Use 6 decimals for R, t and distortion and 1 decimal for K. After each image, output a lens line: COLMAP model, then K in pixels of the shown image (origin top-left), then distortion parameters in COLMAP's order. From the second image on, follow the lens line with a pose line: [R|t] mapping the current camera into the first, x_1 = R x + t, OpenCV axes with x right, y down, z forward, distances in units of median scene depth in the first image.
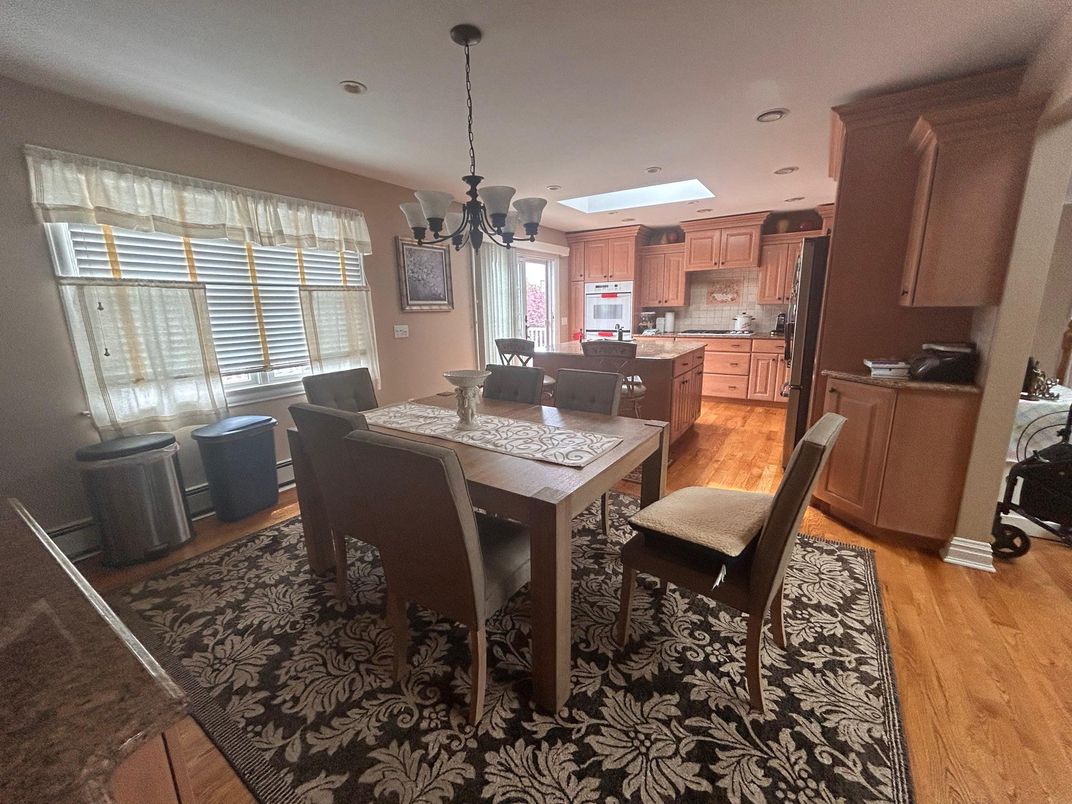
lens RADIAL K [[434.4, 0, 538.9], [0, 434.4, 400.0], [0, 0, 1]] dist [0.002573, -0.000117]
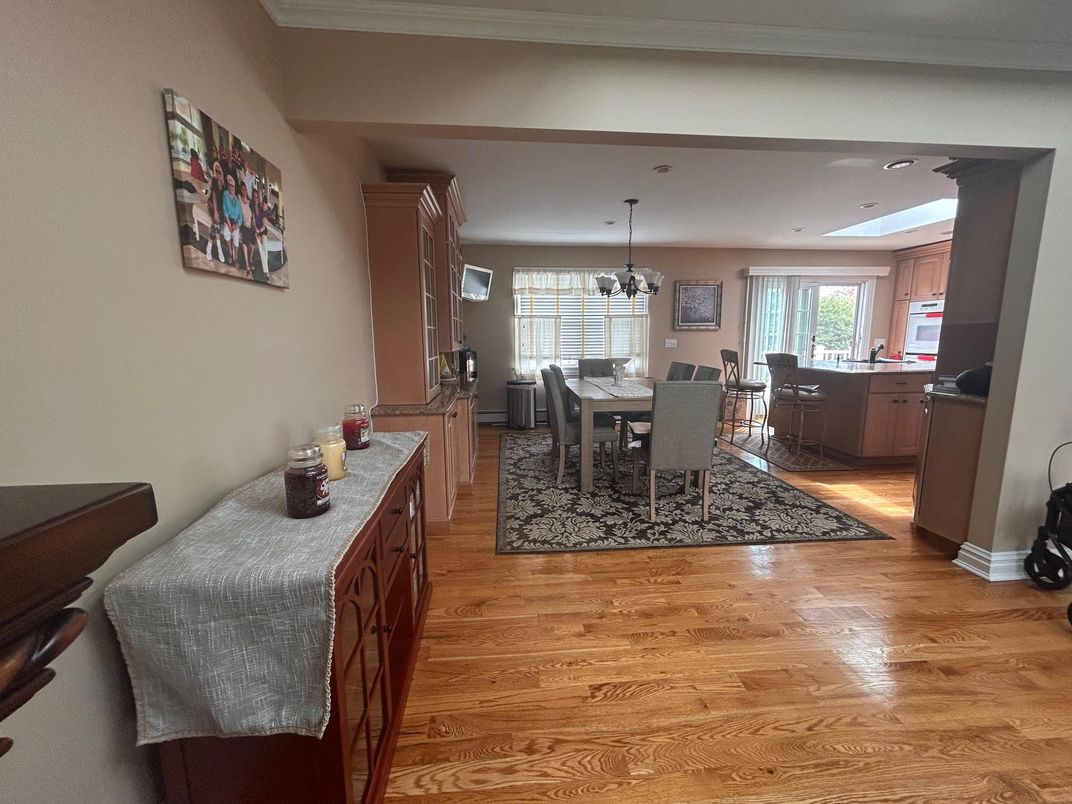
lens RADIAL K [[434.4, 0, 535.7], [0, 434.4, 400.2], [0, 0, 1]] dist [0.002573, -0.000117]
pose [[0.614858, 0.130361, -0.777789, 1.107327], [-0.169209, 0.985082, 0.031341, 0.123143], [0.770271, 0.112338, 0.627744, -0.501660]]
